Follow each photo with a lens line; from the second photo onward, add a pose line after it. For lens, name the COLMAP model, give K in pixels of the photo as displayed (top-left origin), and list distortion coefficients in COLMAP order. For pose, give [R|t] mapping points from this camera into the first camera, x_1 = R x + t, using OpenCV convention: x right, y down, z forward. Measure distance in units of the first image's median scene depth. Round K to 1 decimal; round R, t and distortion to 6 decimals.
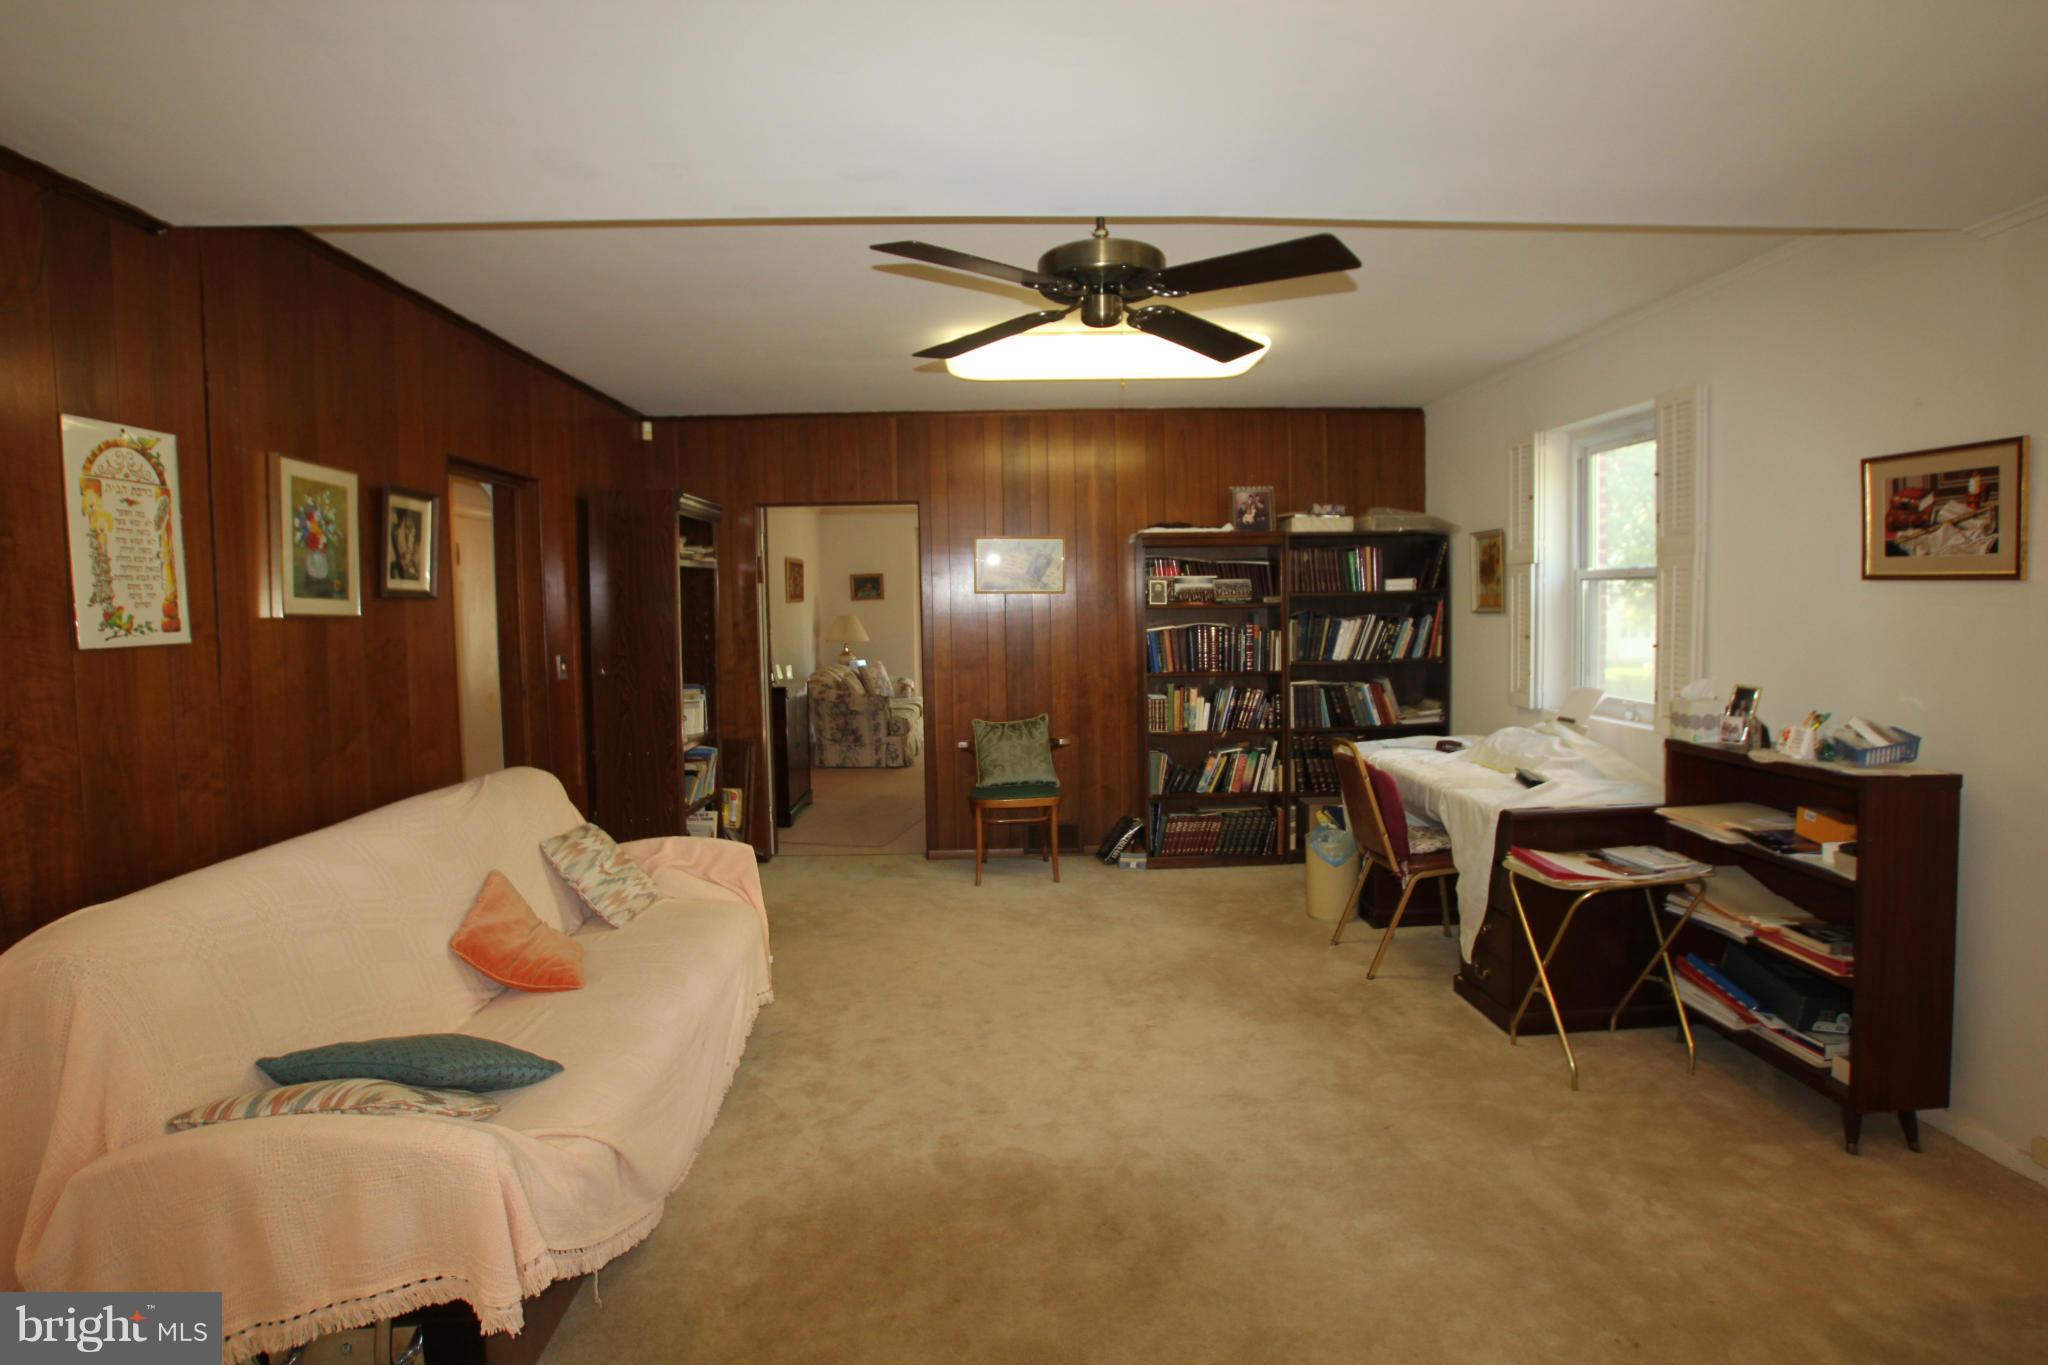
lens RADIAL K [[1079.4, 0, 1023.7], [0, 1079.4, 662.2], [0, 0, 1]] dist [0.014284, 0.000980]
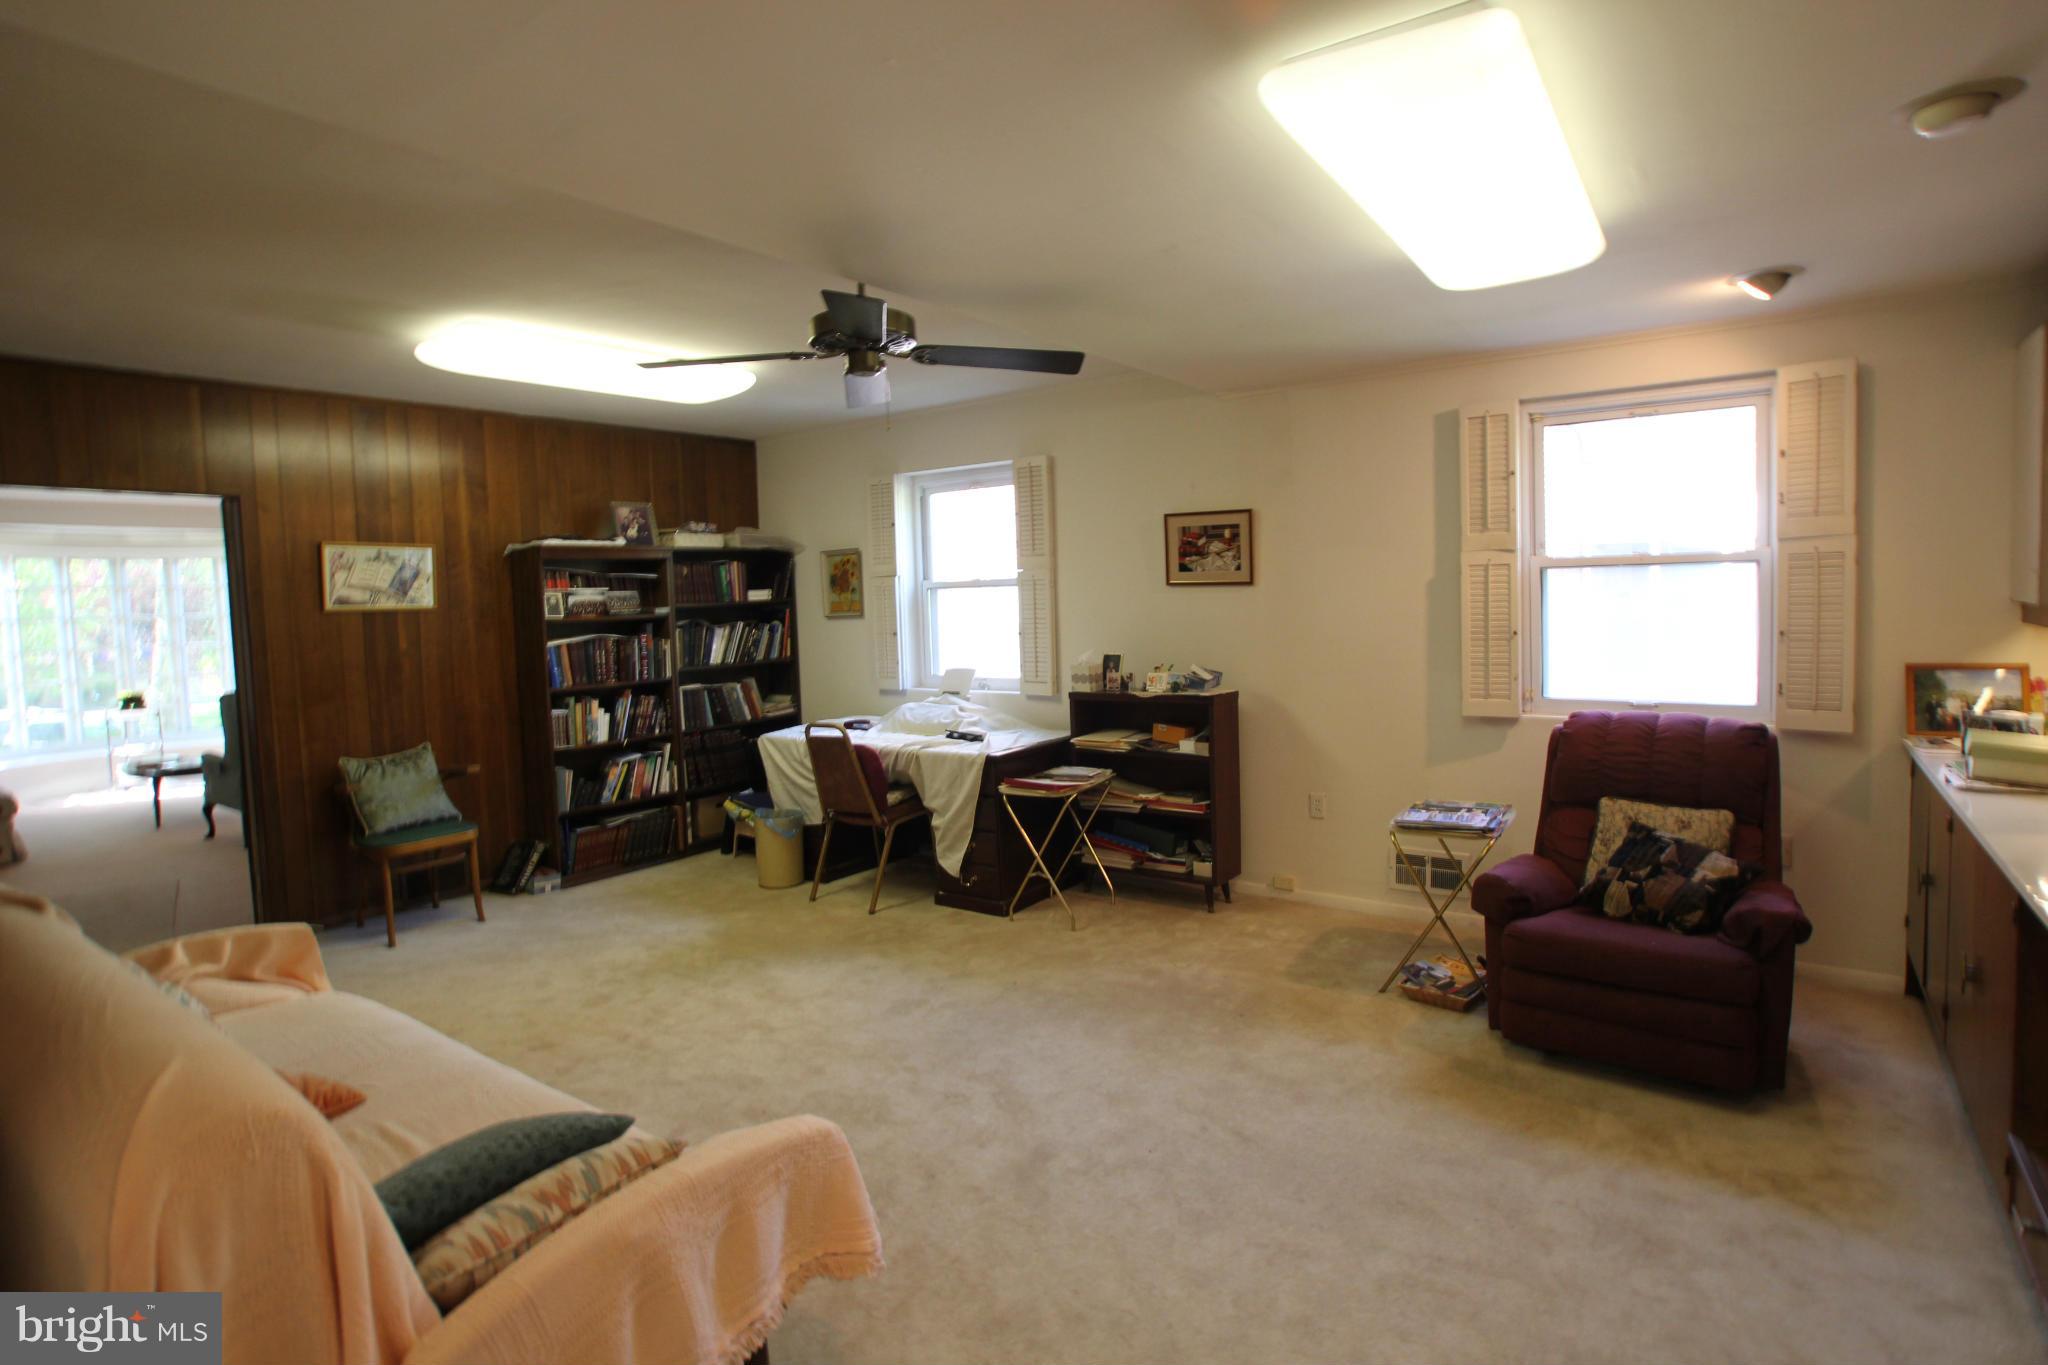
lens RADIAL K [[1104.3, 0, 1026.7], [0, 1104.3, 653.0], [0, 0, 1]] dist [-0.072699, 0.044656]
pose [[0.630411, -0.047089, 0.774832, -0.377240], [0.068727, 0.997624, 0.004712, 0.003272], [-0.773213, 0.050281, 0.632149, 0.048002]]
